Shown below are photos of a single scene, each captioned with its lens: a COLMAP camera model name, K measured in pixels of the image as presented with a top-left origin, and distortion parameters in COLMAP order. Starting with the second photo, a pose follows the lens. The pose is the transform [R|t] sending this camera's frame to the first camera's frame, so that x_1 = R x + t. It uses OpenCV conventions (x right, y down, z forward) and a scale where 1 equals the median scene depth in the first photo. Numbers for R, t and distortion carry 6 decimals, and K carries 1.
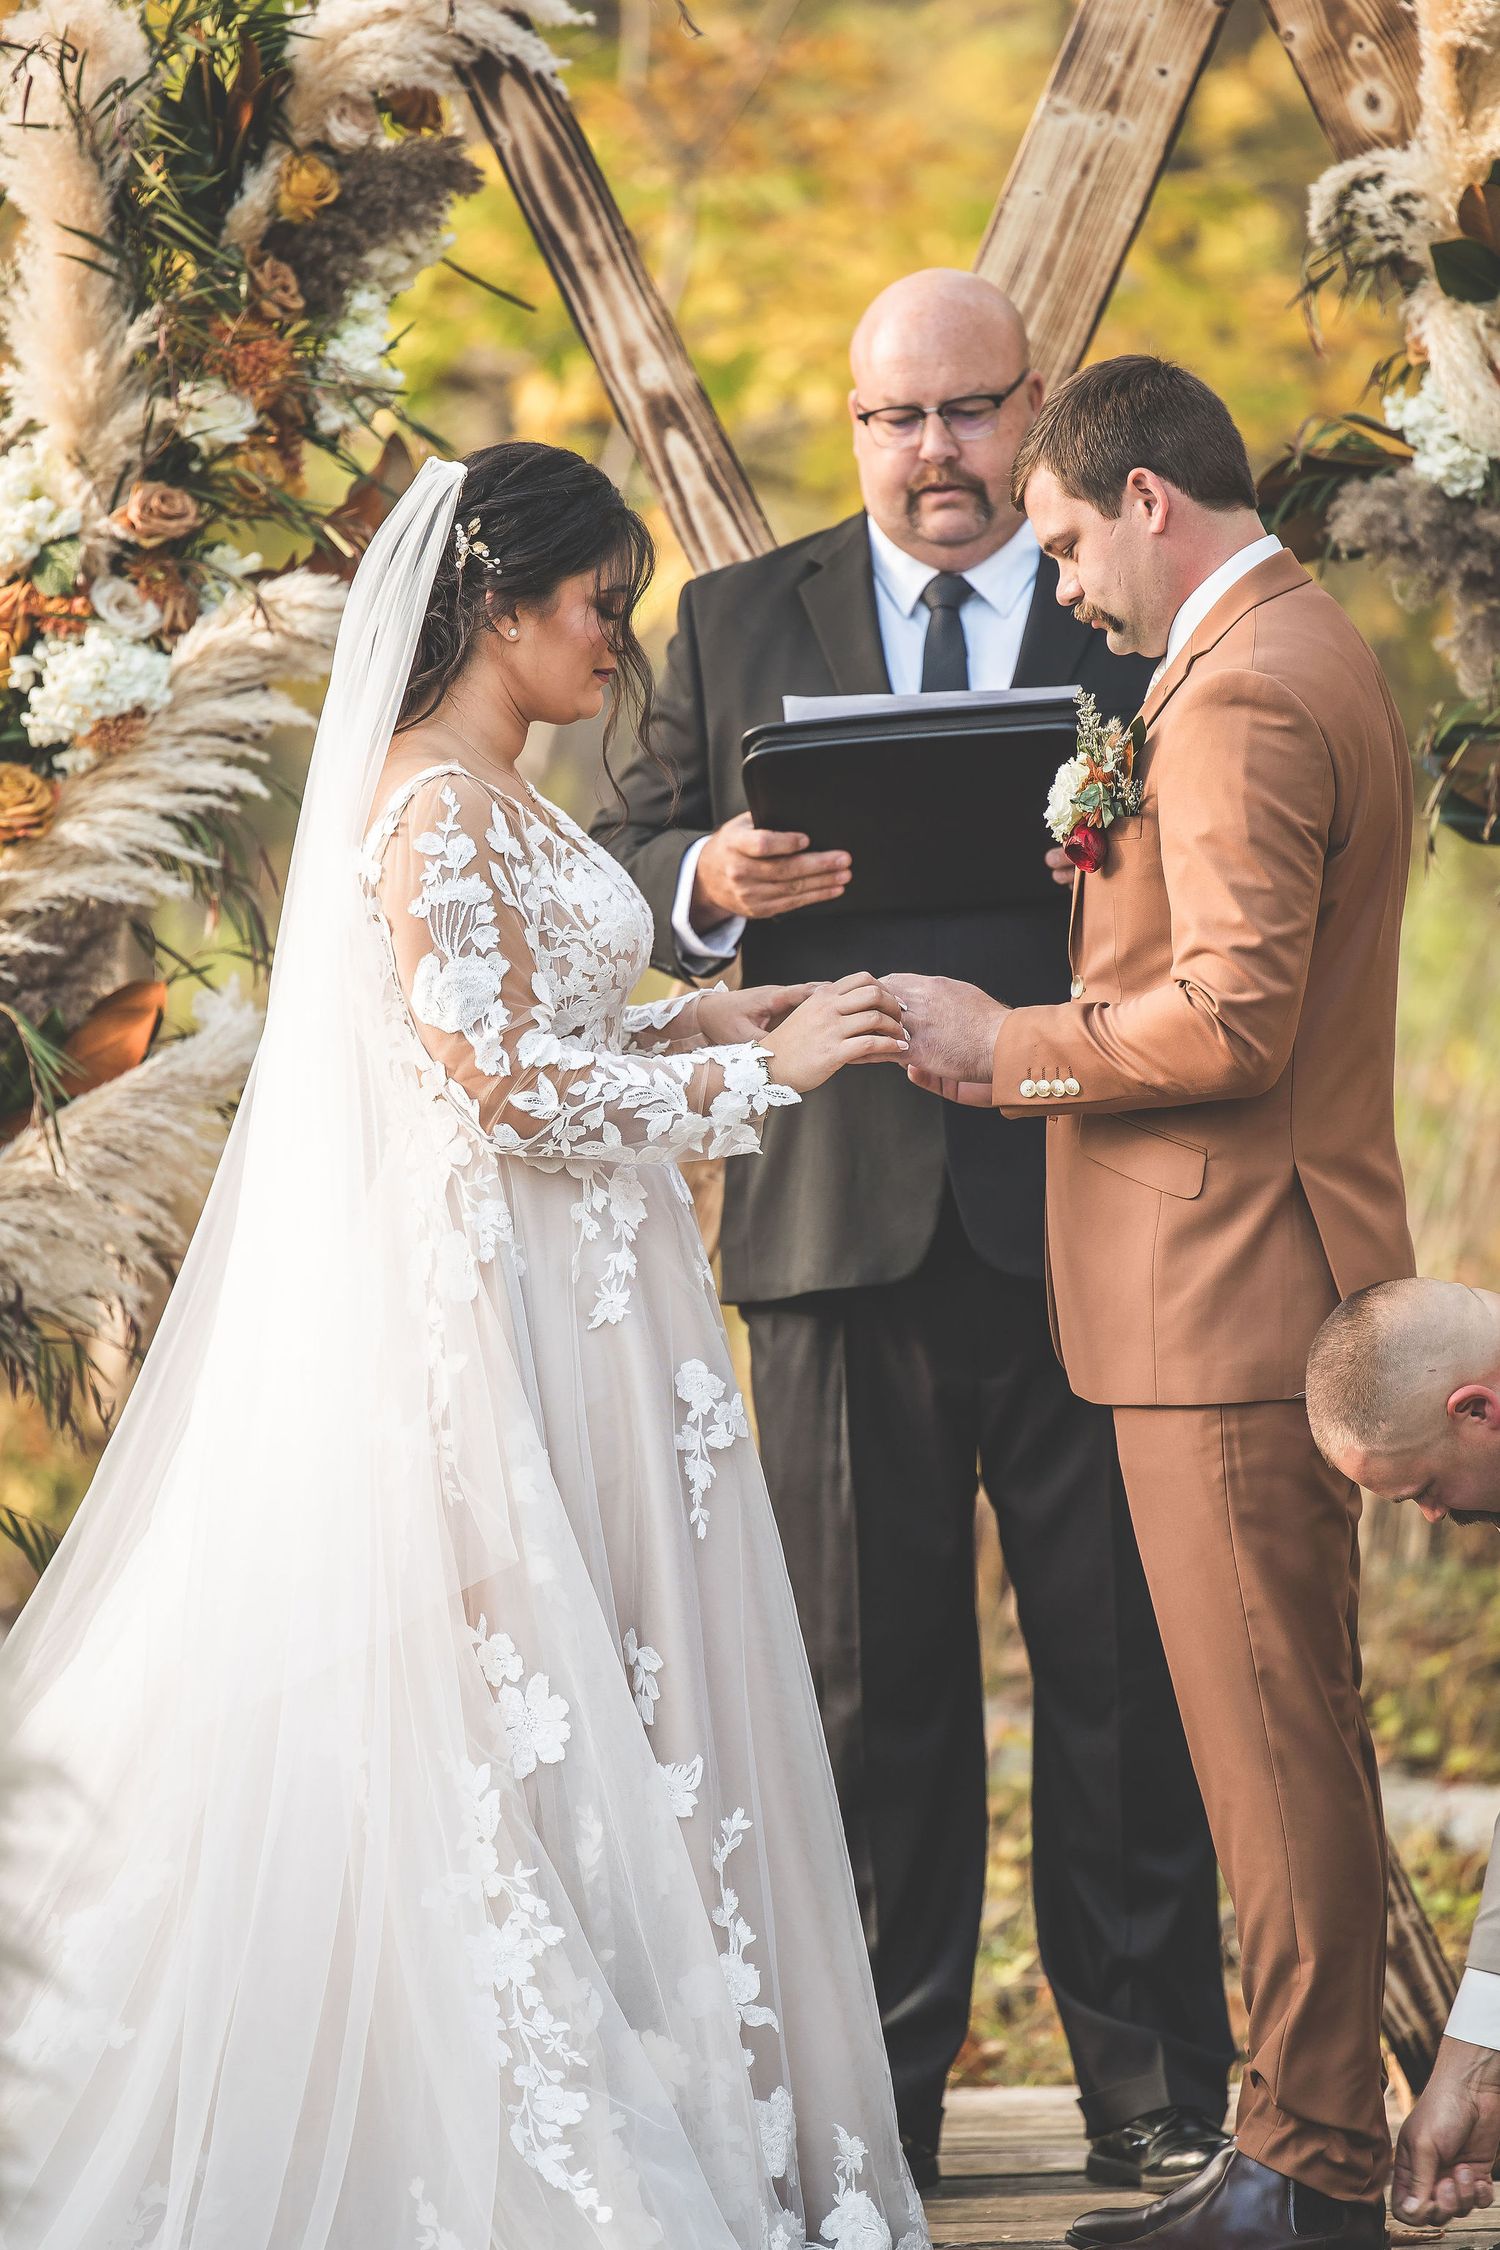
lens RADIAL K [[11077.3, 0, 750.0], [0, 11077.3, 1125.0], [0, 0, 1]] dist [0.072280, -5.475260]
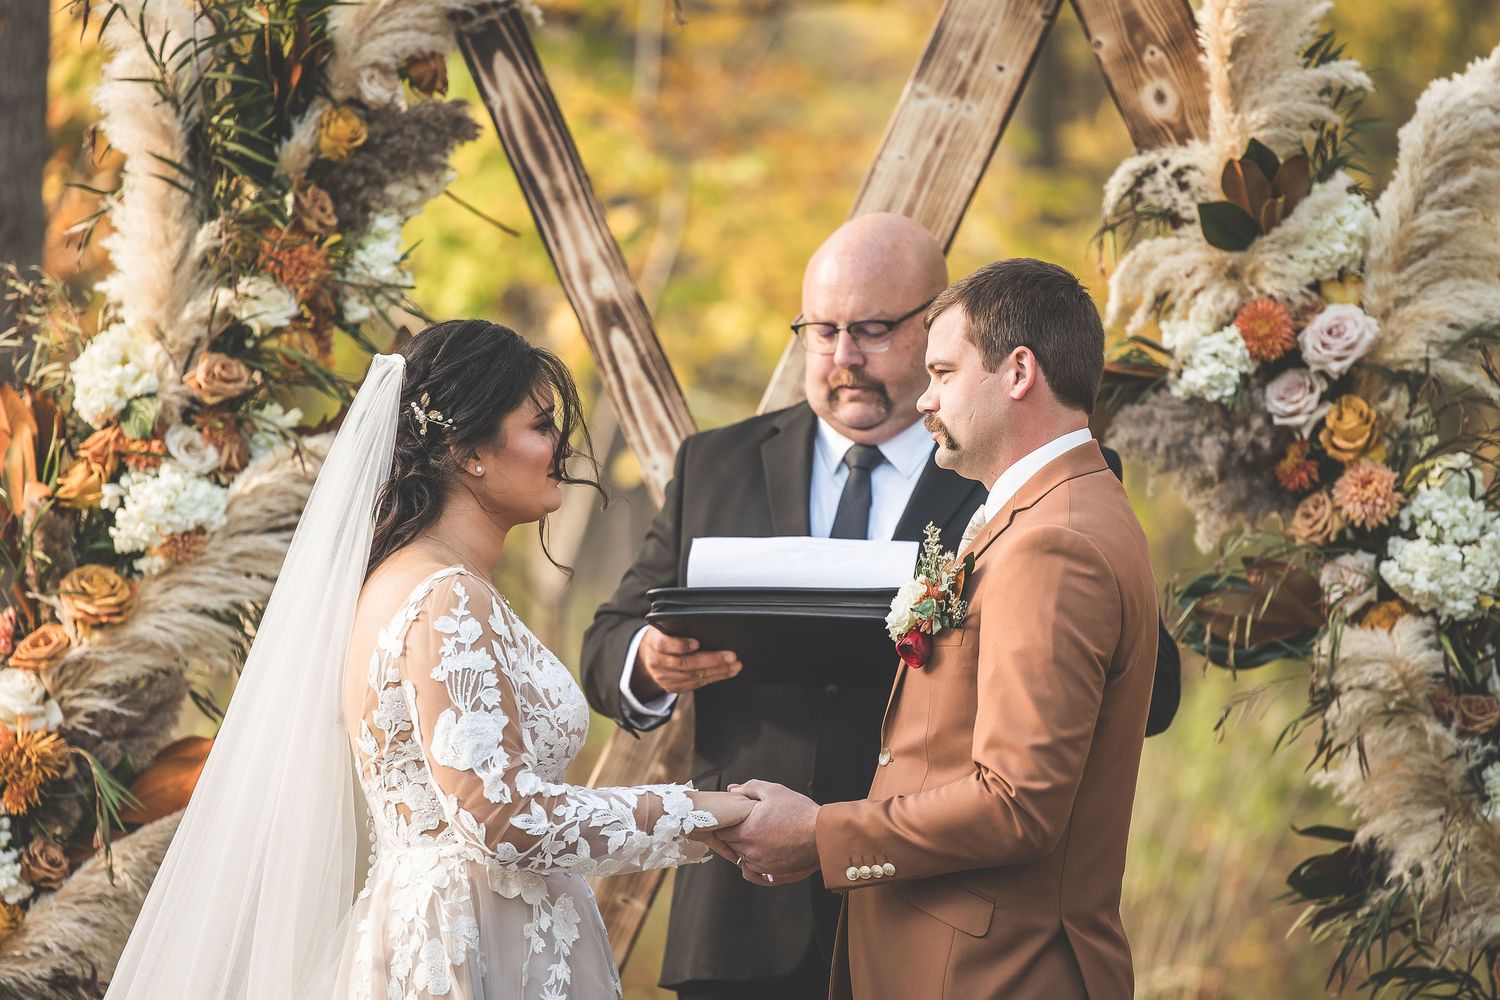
lens RADIAL K [[7384.8, 0, 750.0], [0, 7384.8, 500.0], [0, 0, 1]] dist [0.072280, -5.475260]
pose [[0.999356, 0.035390, 0.005884, 0.004378], [-0.035094, 0.998394, -0.044467, -0.004421], [-0.007448, 0.044232, 0.998994, 0.131648]]
